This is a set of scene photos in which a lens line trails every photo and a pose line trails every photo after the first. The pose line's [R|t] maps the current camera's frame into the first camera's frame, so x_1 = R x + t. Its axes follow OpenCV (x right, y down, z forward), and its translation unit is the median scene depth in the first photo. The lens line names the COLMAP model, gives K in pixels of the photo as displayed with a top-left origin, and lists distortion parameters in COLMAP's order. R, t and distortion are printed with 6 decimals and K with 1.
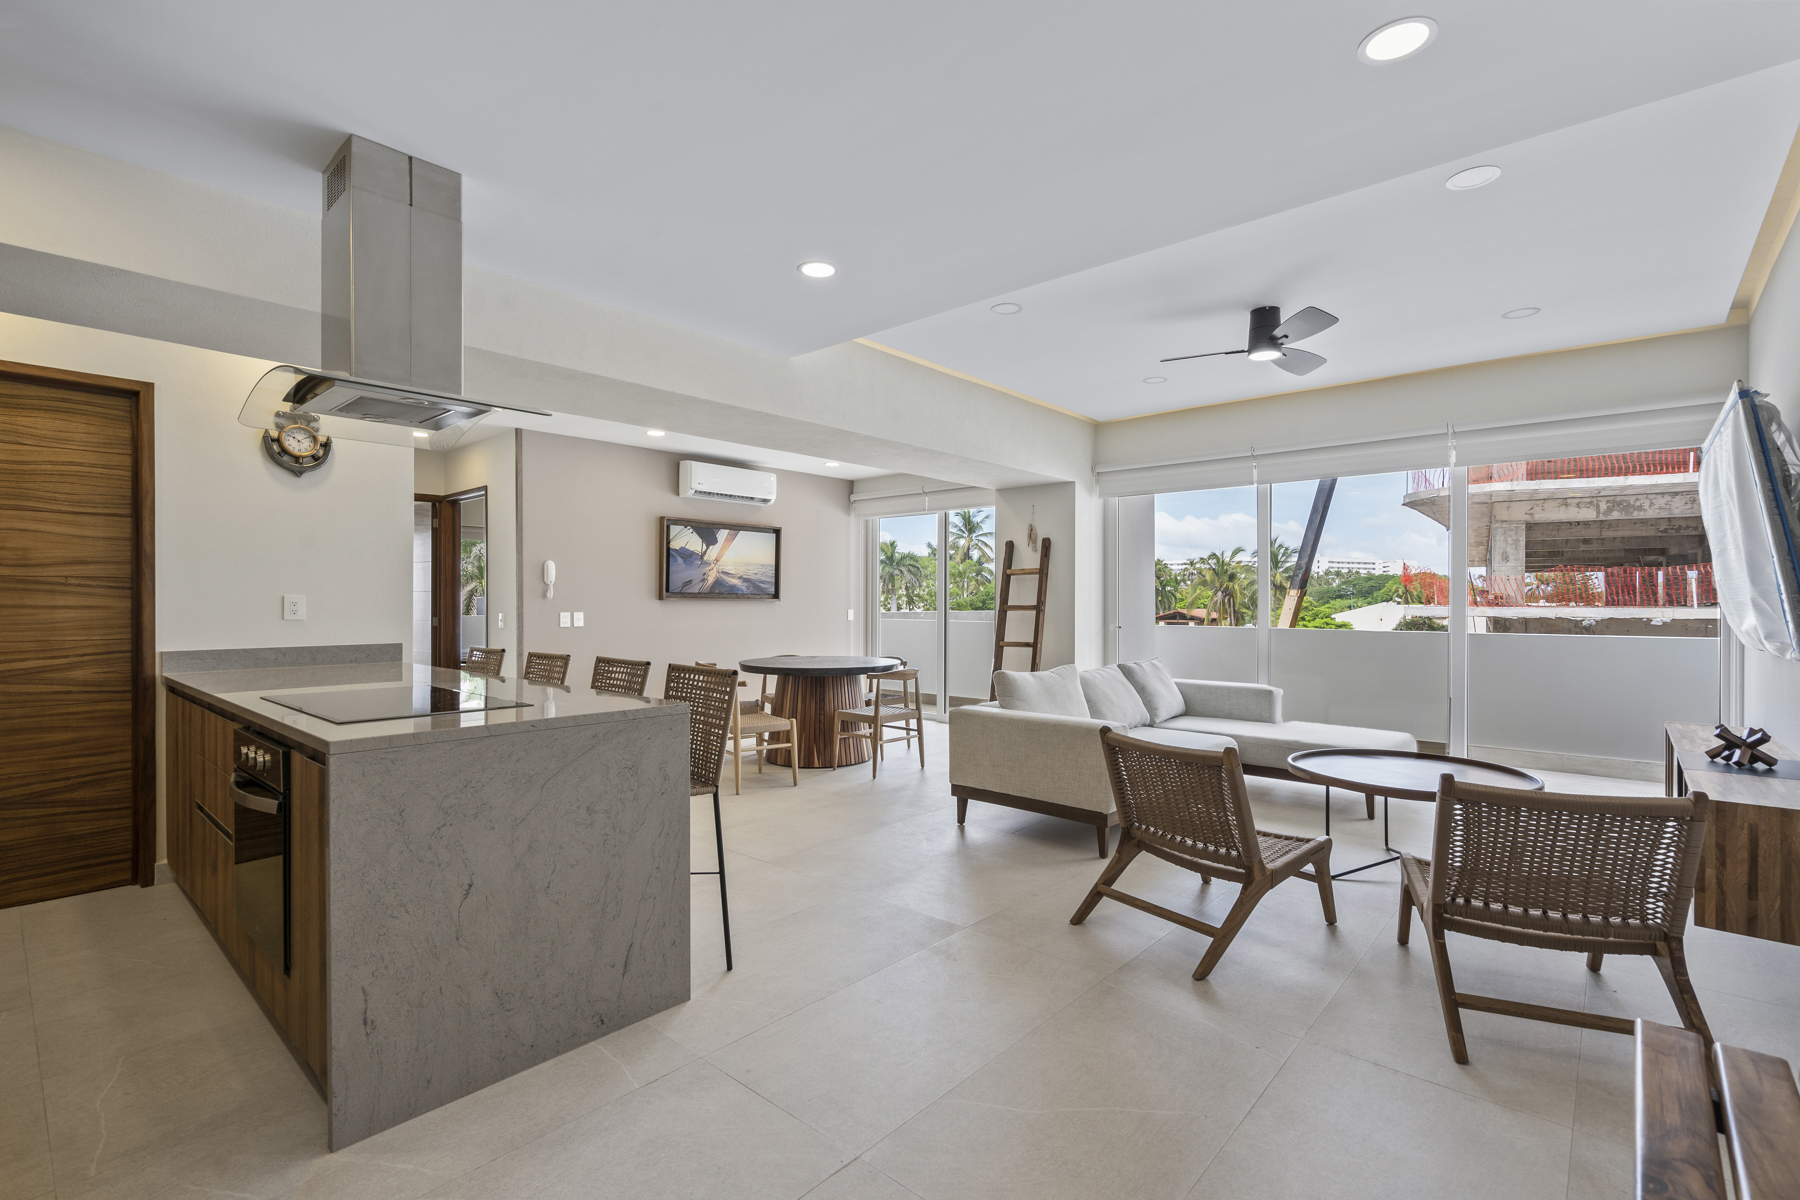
lens RADIAL K [[823.2, 0, 904.7], [0, 823.2, 602.5], [0, 0, 1]] dist [-0.002090, 0.000131]
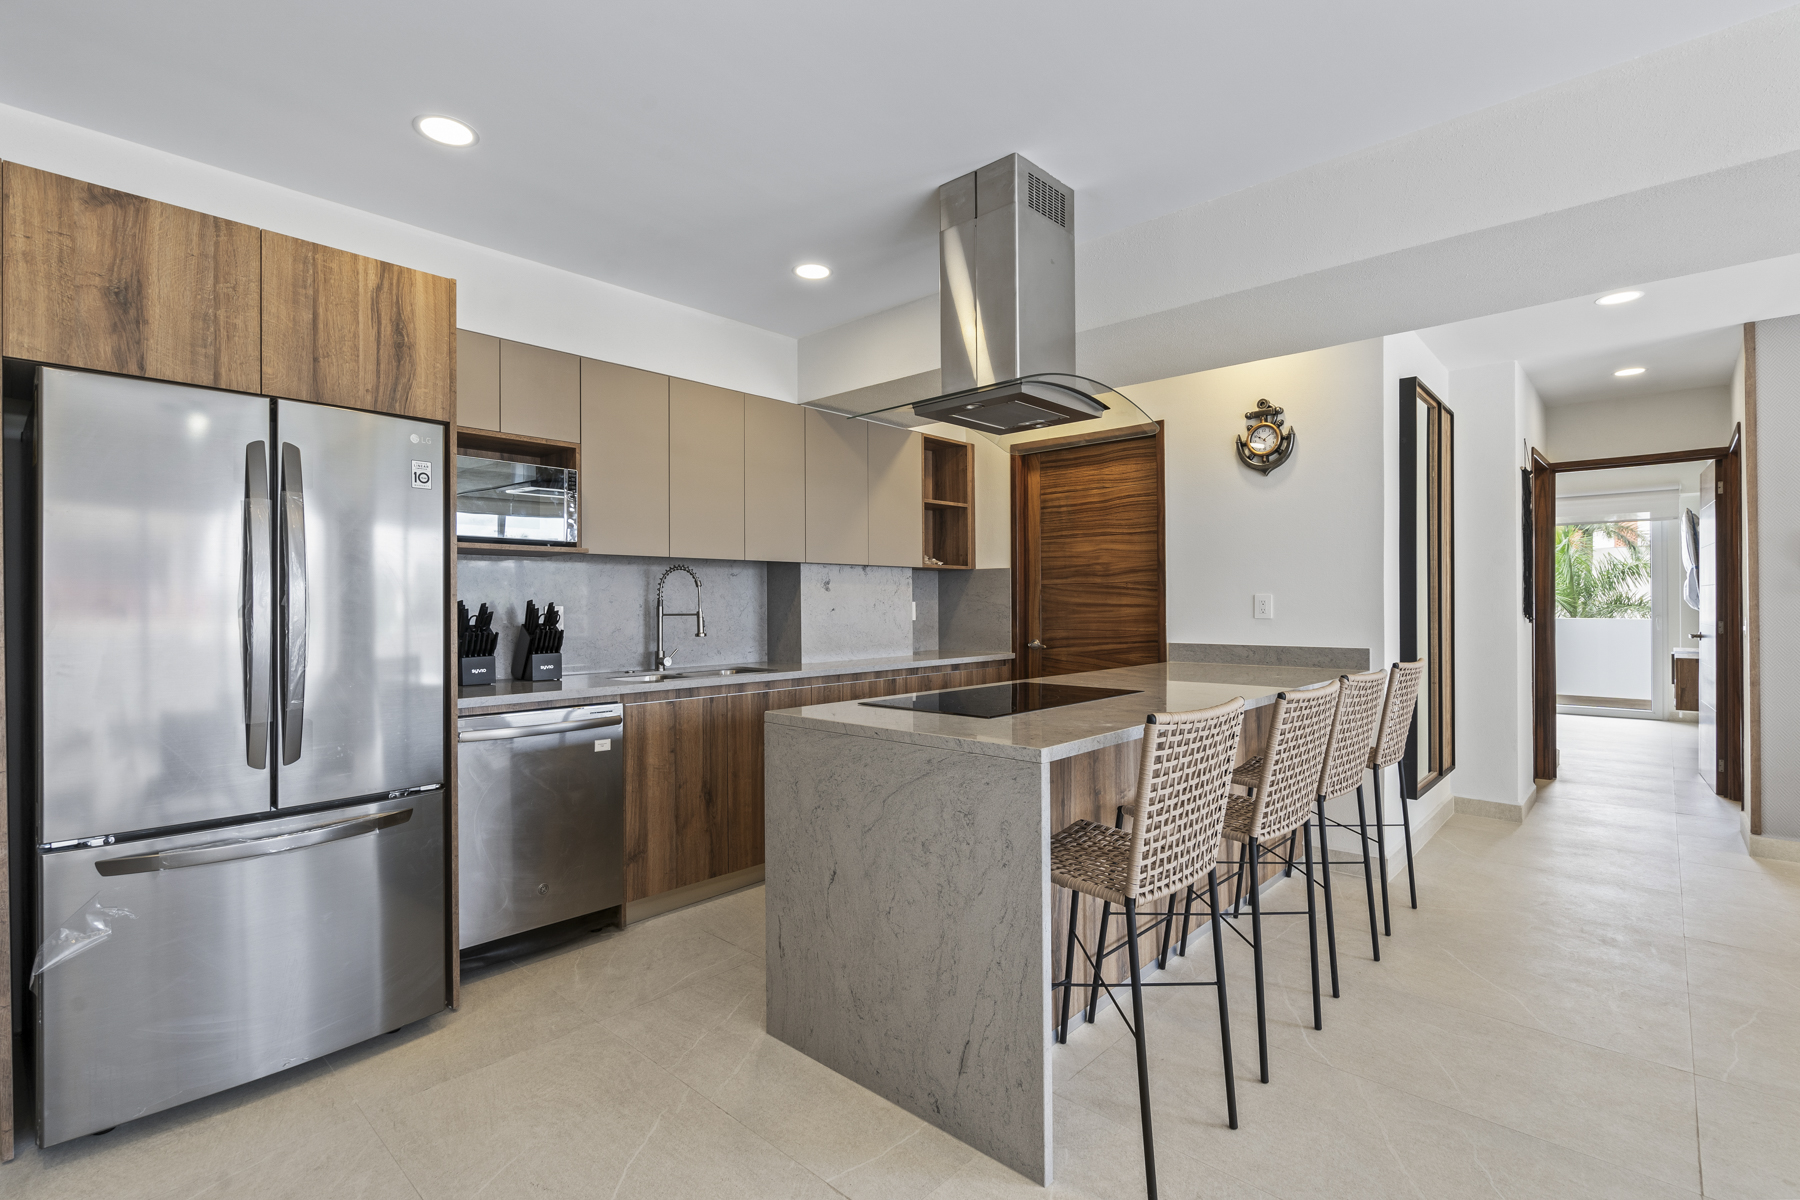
lens RADIAL K [[823.2, 0, 903.0], [0, 823.2, 604.7], [0, 0, 1]] dist [-0.002090, 0.000131]
pose [[-0.017465, 0.001574, -0.999846, 0.352324], [0.003731, 0.999992, 0.001509, 0.000921], [0.999841, -0.003704, -0.017470, 0.753660]]
